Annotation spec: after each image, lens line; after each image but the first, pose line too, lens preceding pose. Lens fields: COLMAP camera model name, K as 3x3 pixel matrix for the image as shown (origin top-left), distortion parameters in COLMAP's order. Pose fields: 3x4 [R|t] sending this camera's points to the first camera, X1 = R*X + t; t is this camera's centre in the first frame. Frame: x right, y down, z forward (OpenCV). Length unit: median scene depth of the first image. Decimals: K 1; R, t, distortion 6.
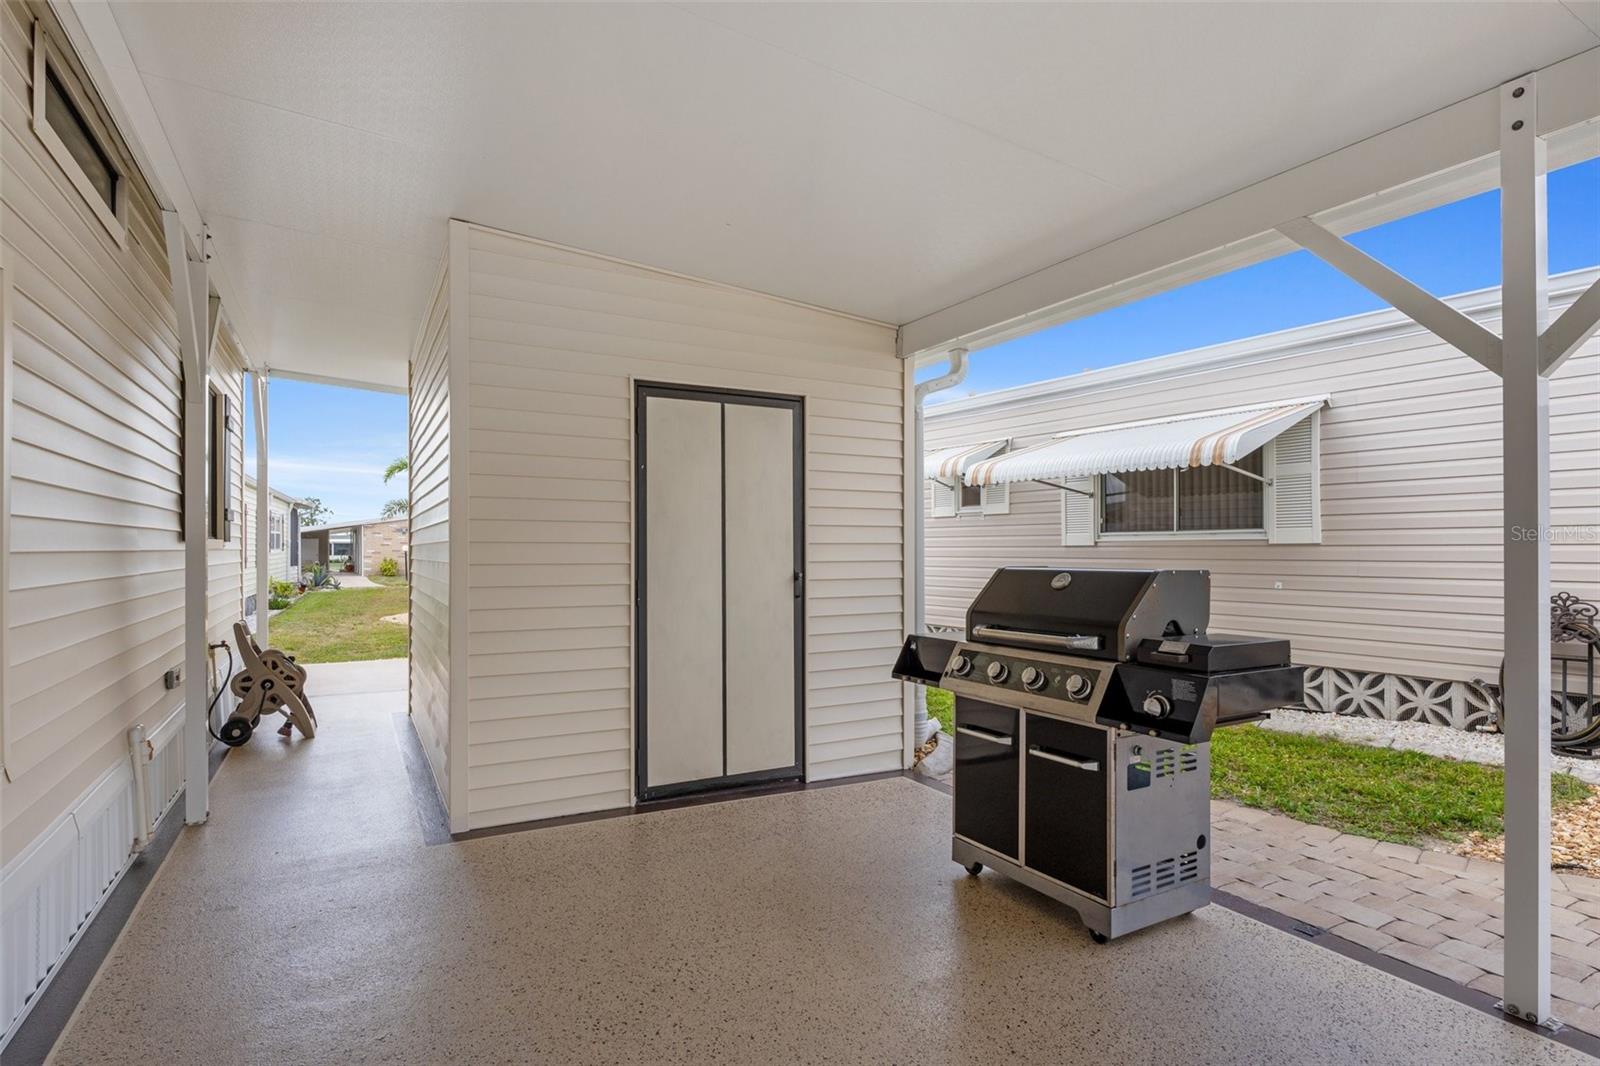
lens RADIAL K [[805.8, 0, 800.9], [0, 805.8, 540.5], [0, 0, 1]] dist [-0.022218, -0.000110]
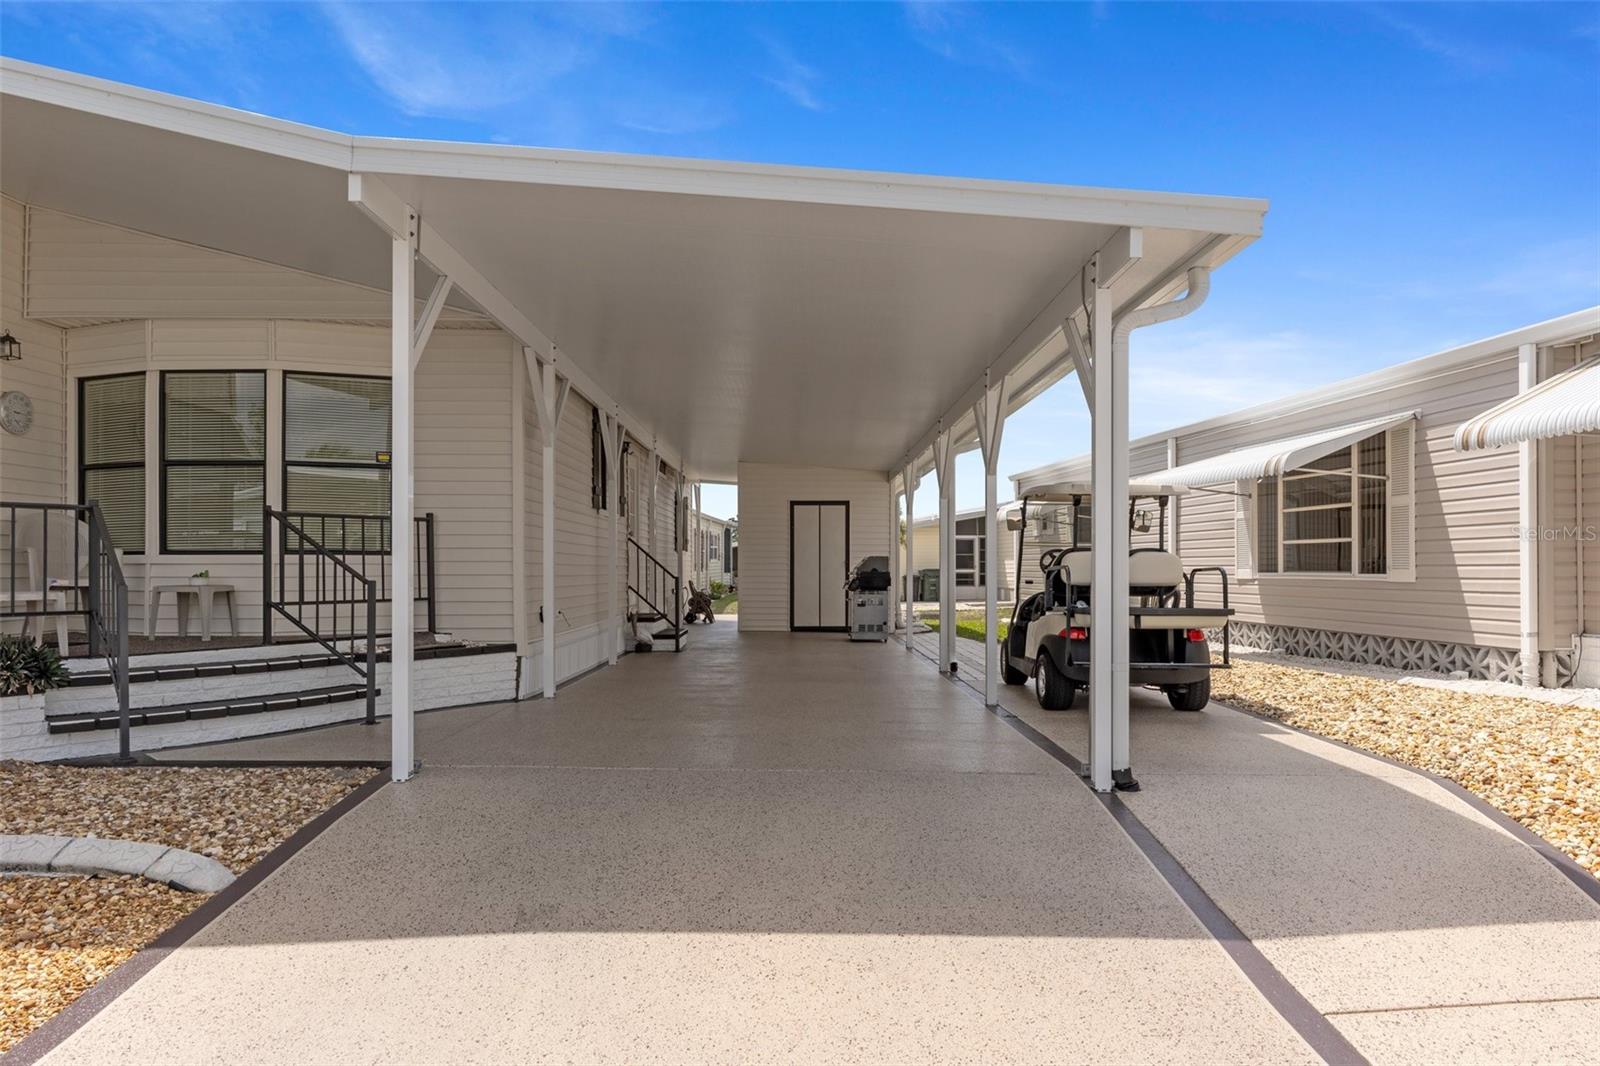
lens RADIAL K [[1089.5, 0, 794.8], [0, 1089.5, 534.9], [0, 0, 1]] dist [-0.003853, -0.000286]
pose [[0.867400, -0.027726, -0.496839, 1.657083], [0.023485, 0.999615, -0.014781, -0.000790], [0.497058, 0.001153, 0.867717, -2.333674]]
